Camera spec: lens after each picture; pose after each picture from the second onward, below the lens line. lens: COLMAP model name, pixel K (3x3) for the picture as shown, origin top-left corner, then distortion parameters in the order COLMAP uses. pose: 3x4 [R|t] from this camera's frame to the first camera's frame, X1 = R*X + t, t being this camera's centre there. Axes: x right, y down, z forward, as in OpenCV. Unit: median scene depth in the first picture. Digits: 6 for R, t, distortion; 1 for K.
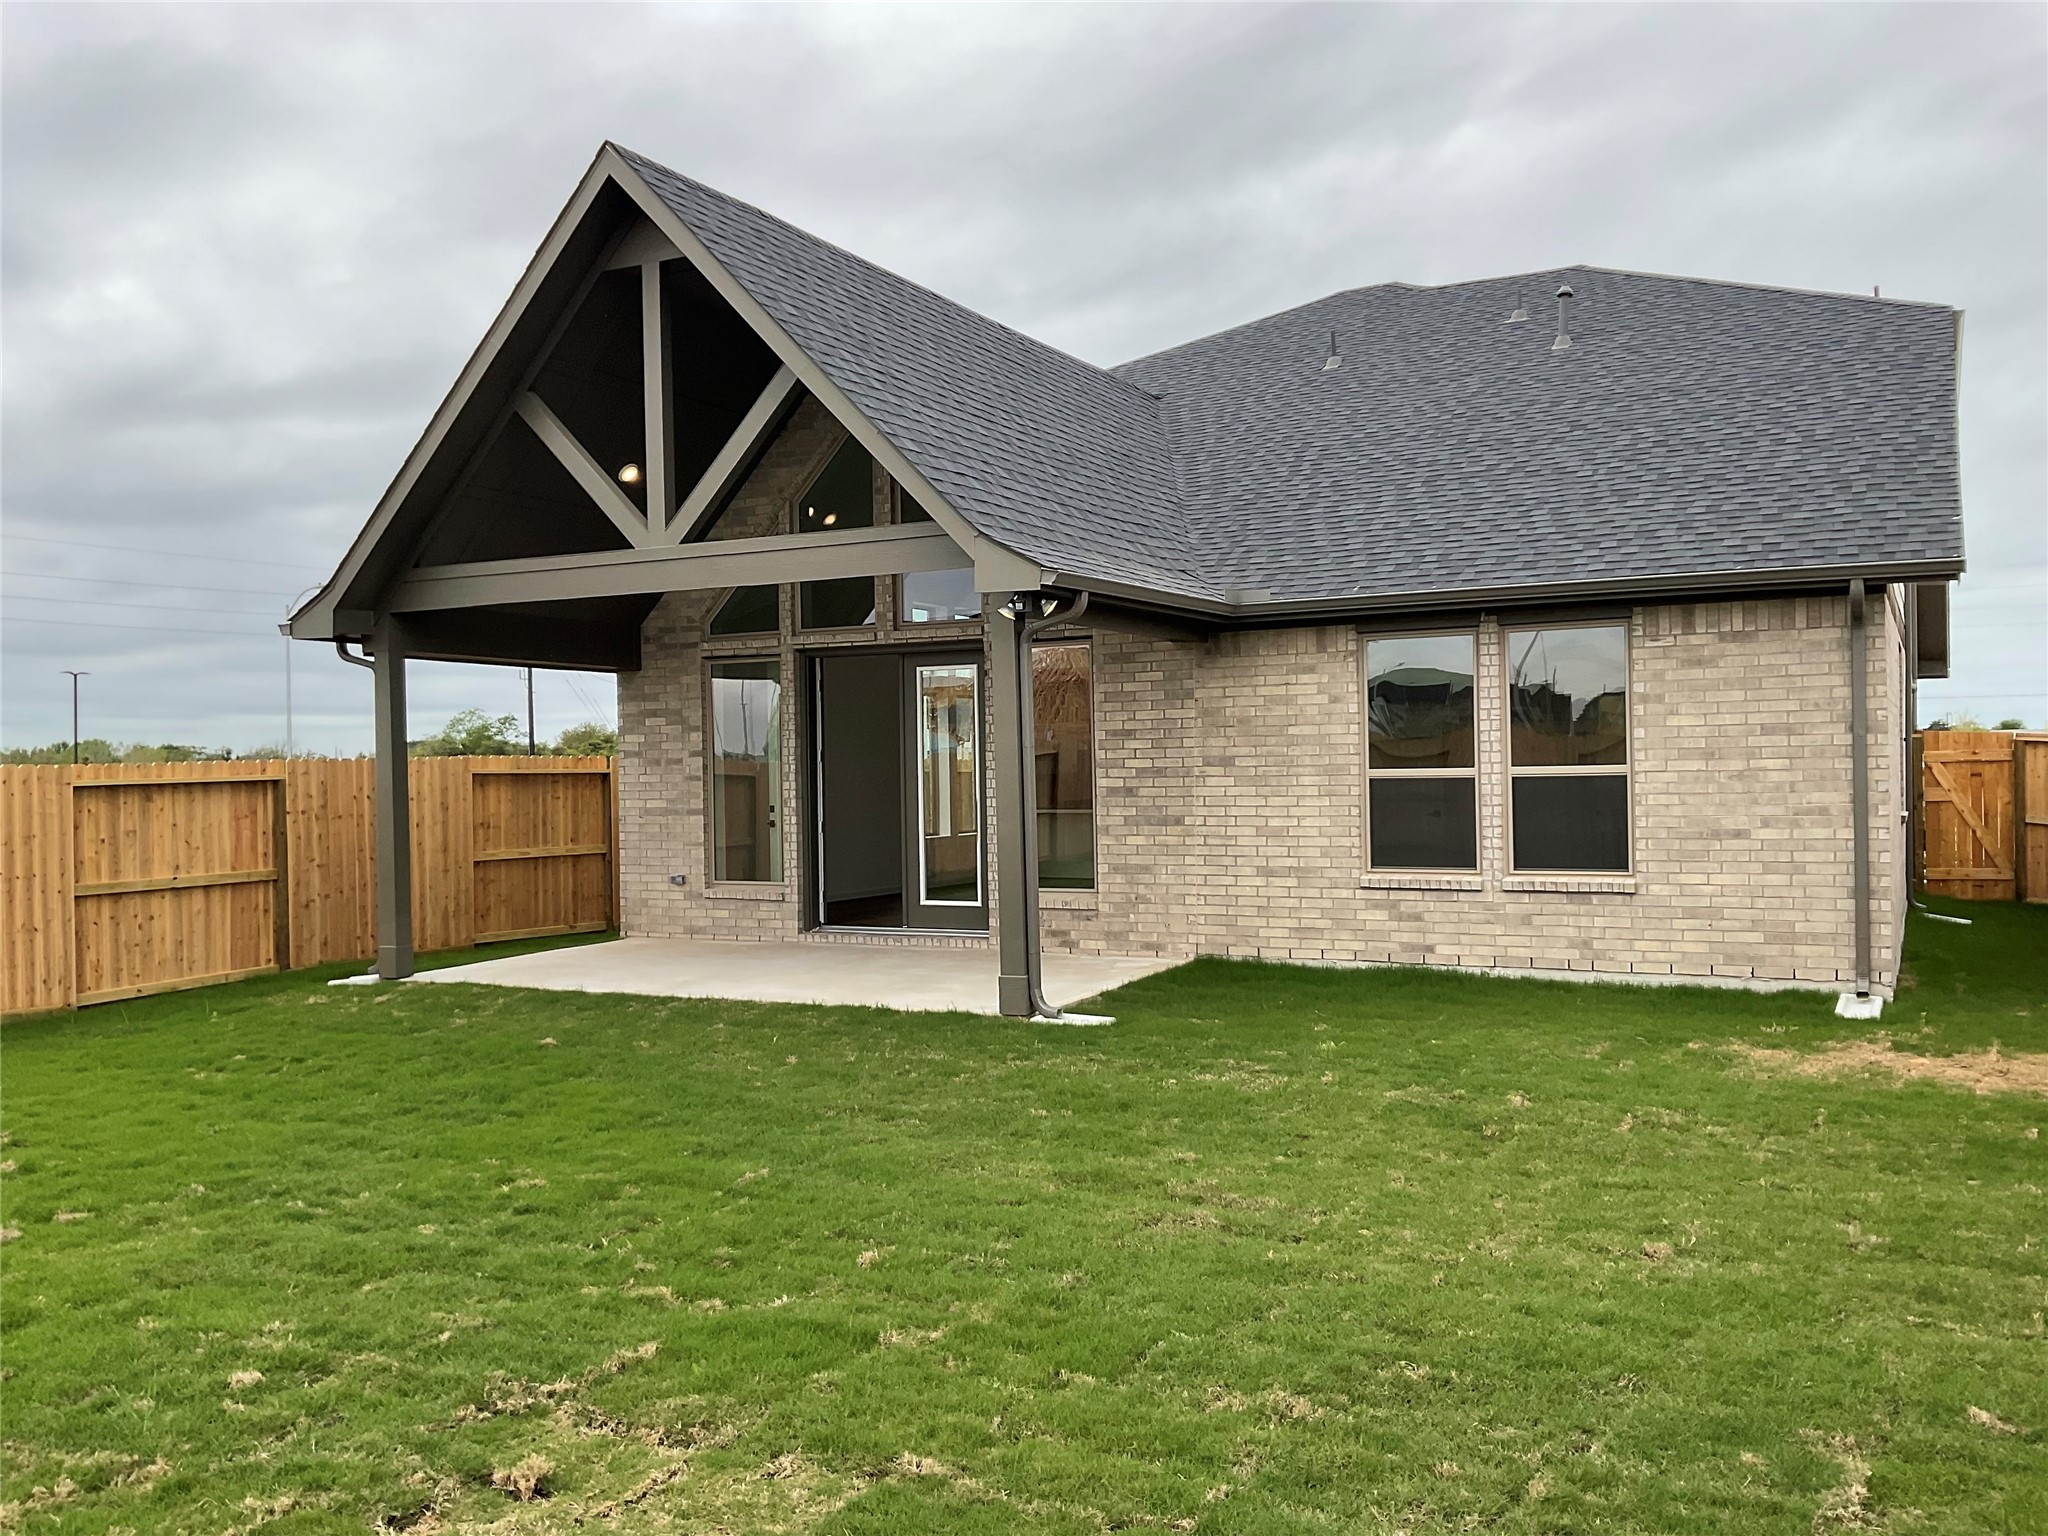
lens RADIAL K [[1704.6, 0, 1019.8], [0, 1704.6, 775.9], [0, 0, 1]] dist [0.074399, -0.025957]
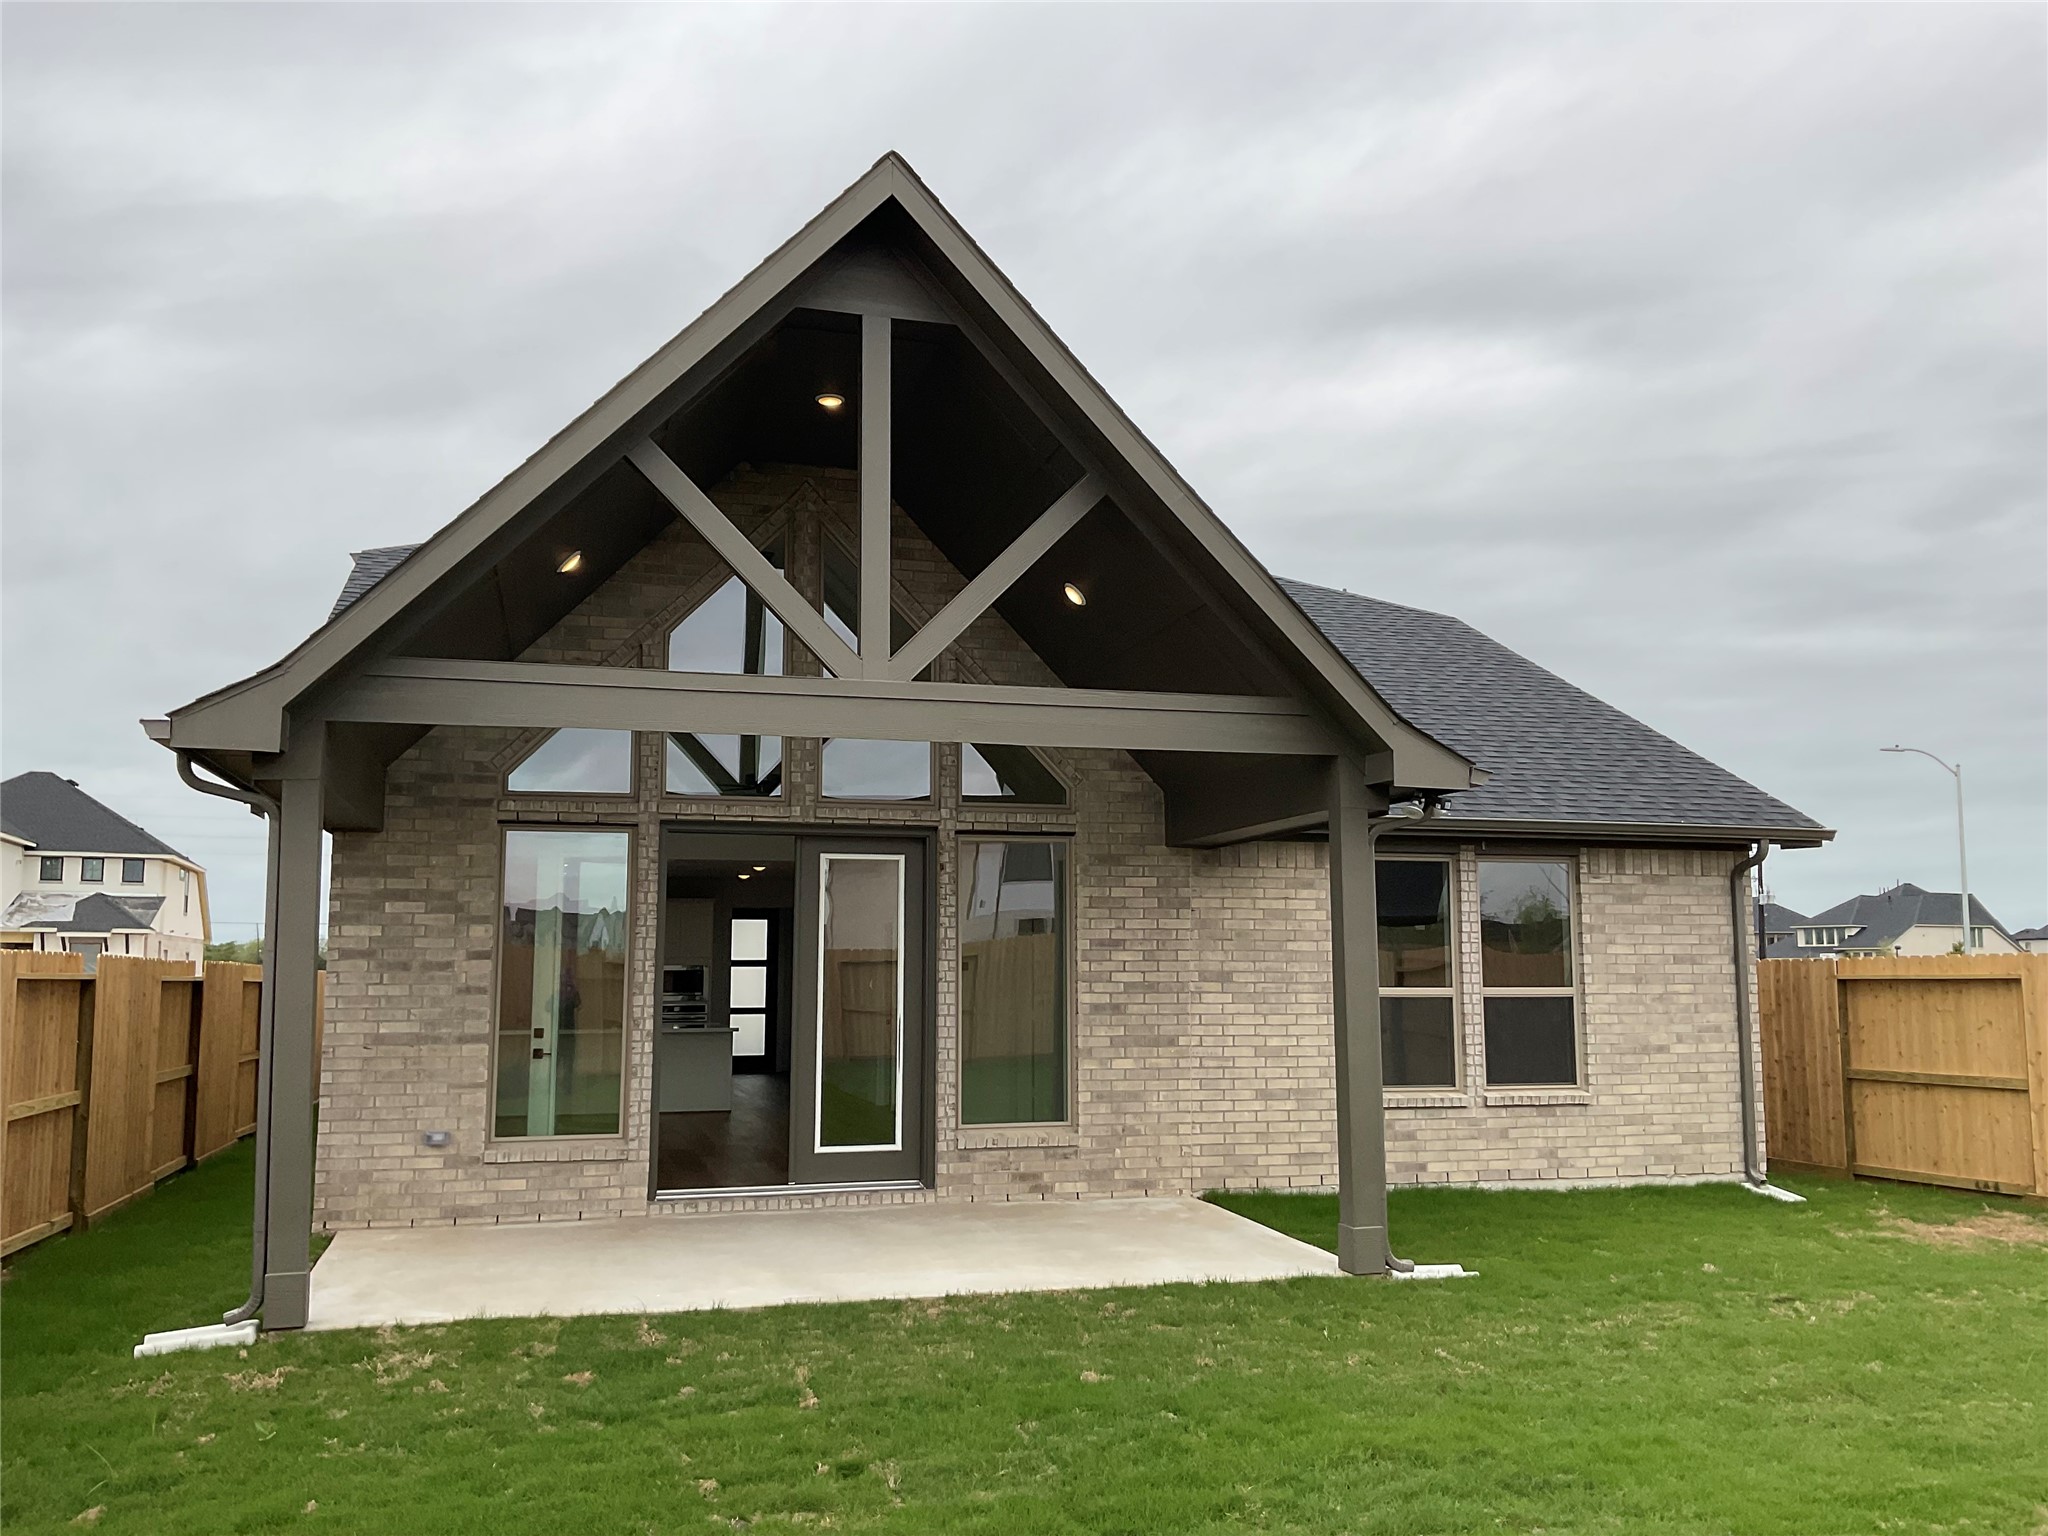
lens RADIAL K [[1704.6, 0, 1019.4], [0, 1704.6, 773.5], [0, 0, 1]] dist [0.074399, -0.025957]
pose [[0.724140, 0.094960, 0.683084, -0.625497], [-0.008582, 0.991639, -0.128757, 0.002588], [-0.689599, 0.087376, 0.718901, 0.394823]]
